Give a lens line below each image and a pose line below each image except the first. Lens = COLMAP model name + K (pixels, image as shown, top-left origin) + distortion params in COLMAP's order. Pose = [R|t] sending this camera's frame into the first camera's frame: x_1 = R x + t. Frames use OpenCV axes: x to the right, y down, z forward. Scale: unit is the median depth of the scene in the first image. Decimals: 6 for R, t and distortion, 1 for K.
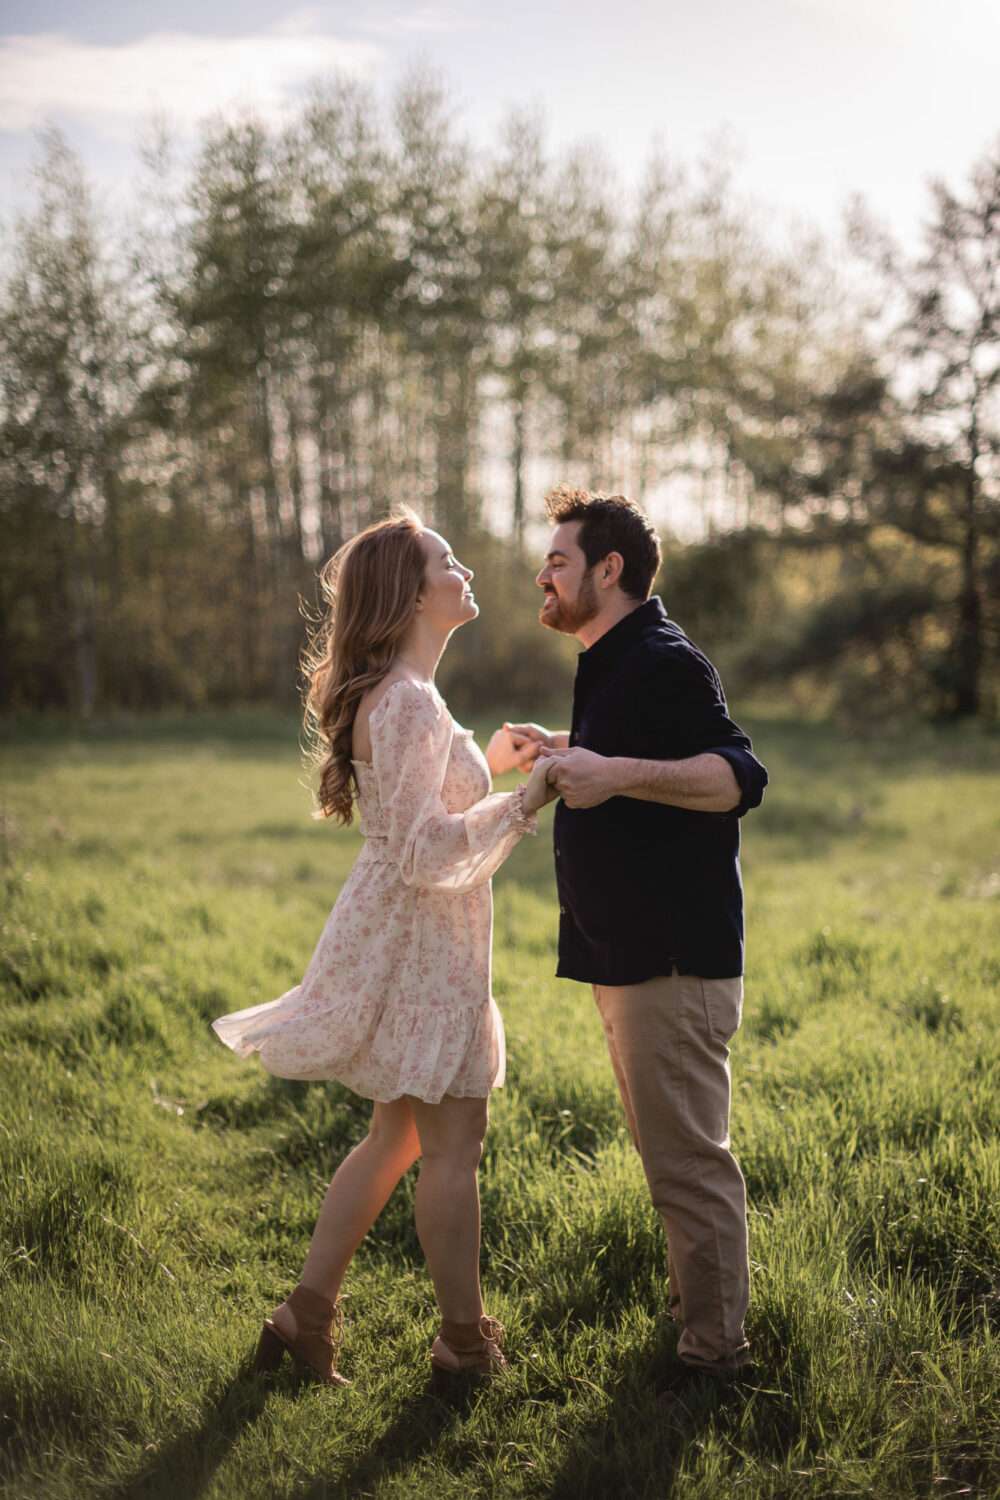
lens RADIAL K [[2216.2, 0, 500.0], [0, 2216.2, 750.0], [0, 0, 1]] dist [-0.100784, 0.135103]
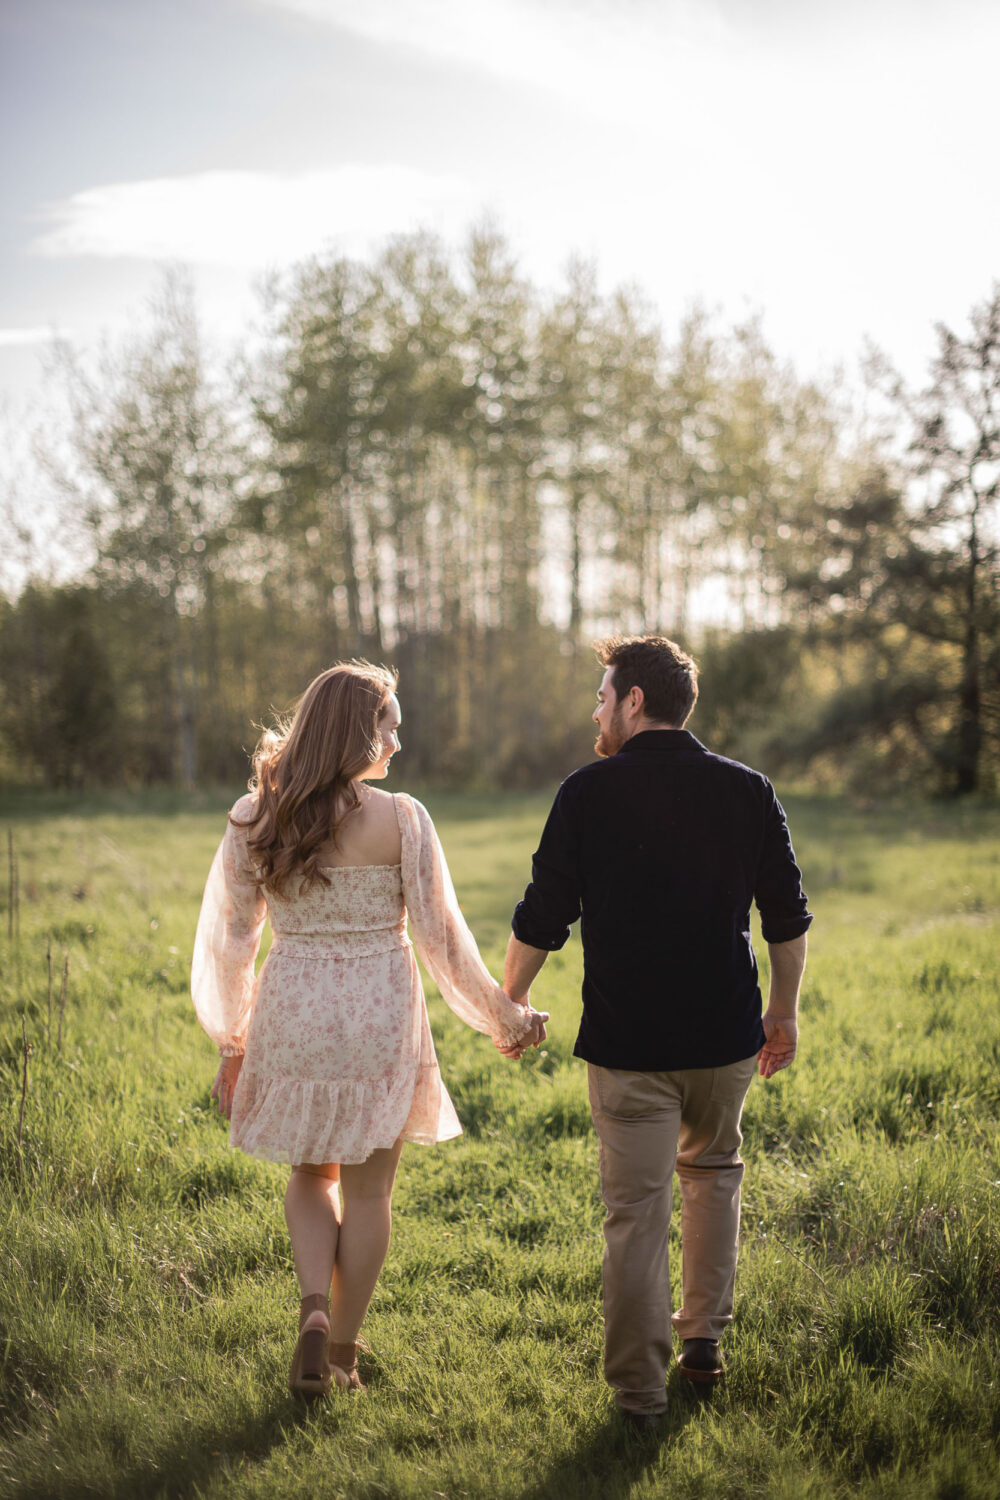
lens RADIAL K [[2216.2, 0, 500.0], [0, 2216.2, 750.0], [0, 0, 1]] dist [-0.100784, 0.135103]
pose [[0.999315, 0.003488, -0.036831, 0.012712], [-0.004711, 0.999438, -0.033185, 0.001052], [0.036694, 0.033335, 0.998770, -0.116889]]
